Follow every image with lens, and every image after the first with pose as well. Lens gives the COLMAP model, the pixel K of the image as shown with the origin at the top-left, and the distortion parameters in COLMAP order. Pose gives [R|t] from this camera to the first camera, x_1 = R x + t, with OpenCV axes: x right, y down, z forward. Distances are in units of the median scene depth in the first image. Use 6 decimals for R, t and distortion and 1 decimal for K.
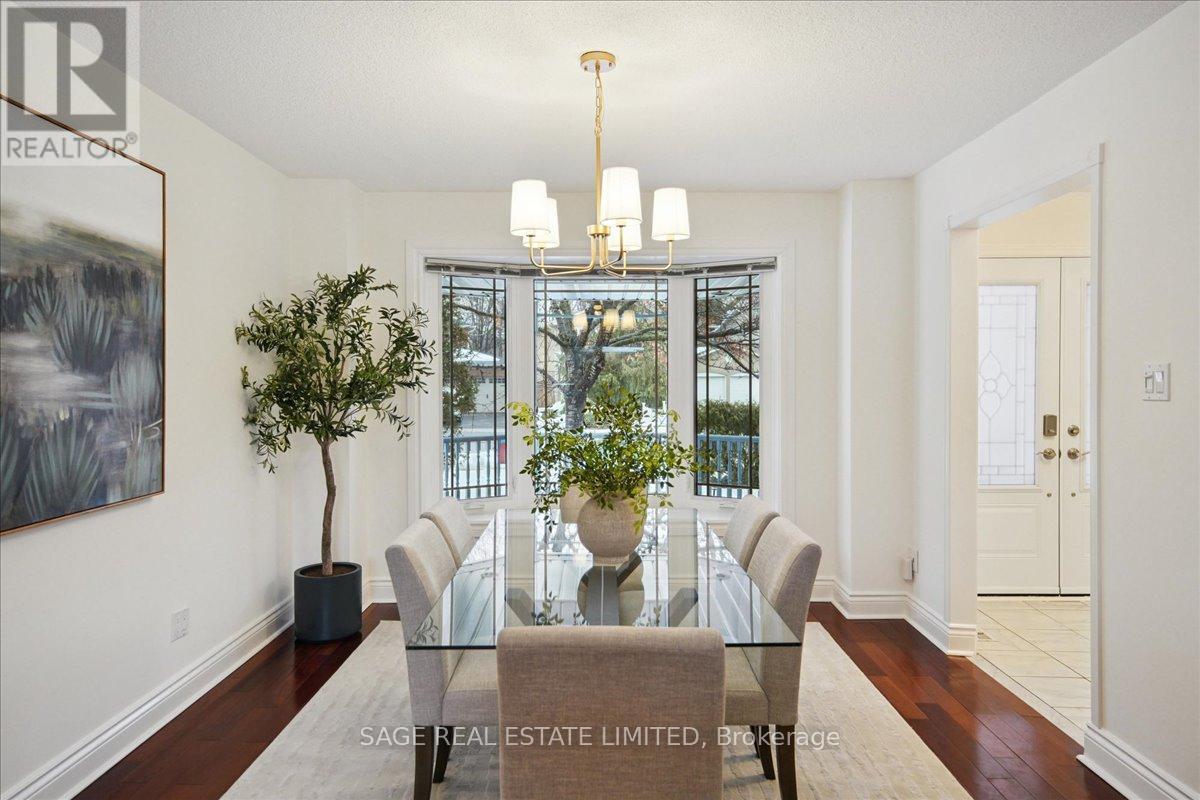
lens RADIAL K [[615.3, 0, 601.4], [0, 615.3, 386.1], [0, 0, 1]] dist [0.002562, 0.000409]
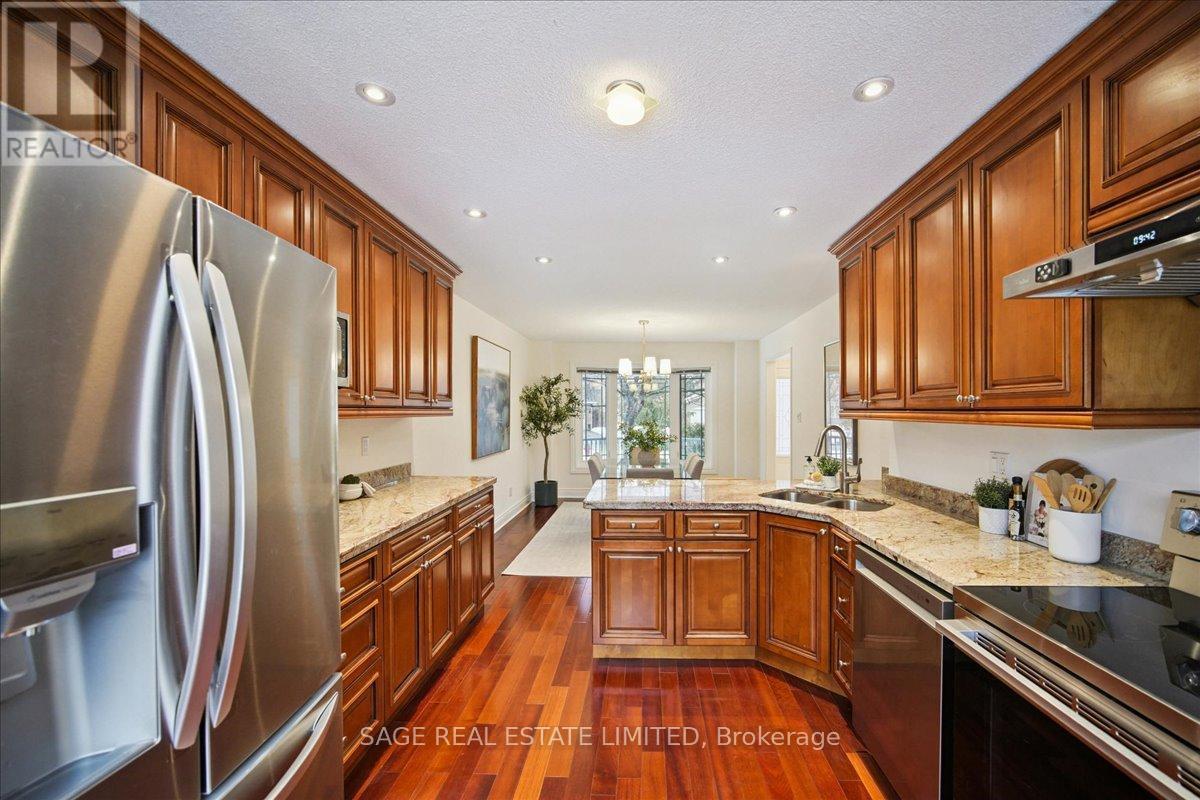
lens RADIAL K [[481.1, 0, 600.6], [0, 481.1, 412.7], [0, 0, 1]] dist [0.000464, 0.000031]
pose [[0.996843, 0.000670, -0.079401, -0.022317], [-0.000684, 1.000000, -0.000144, -0.016090], [0.079400, 0.000198, 0.996843, -1.175888]]
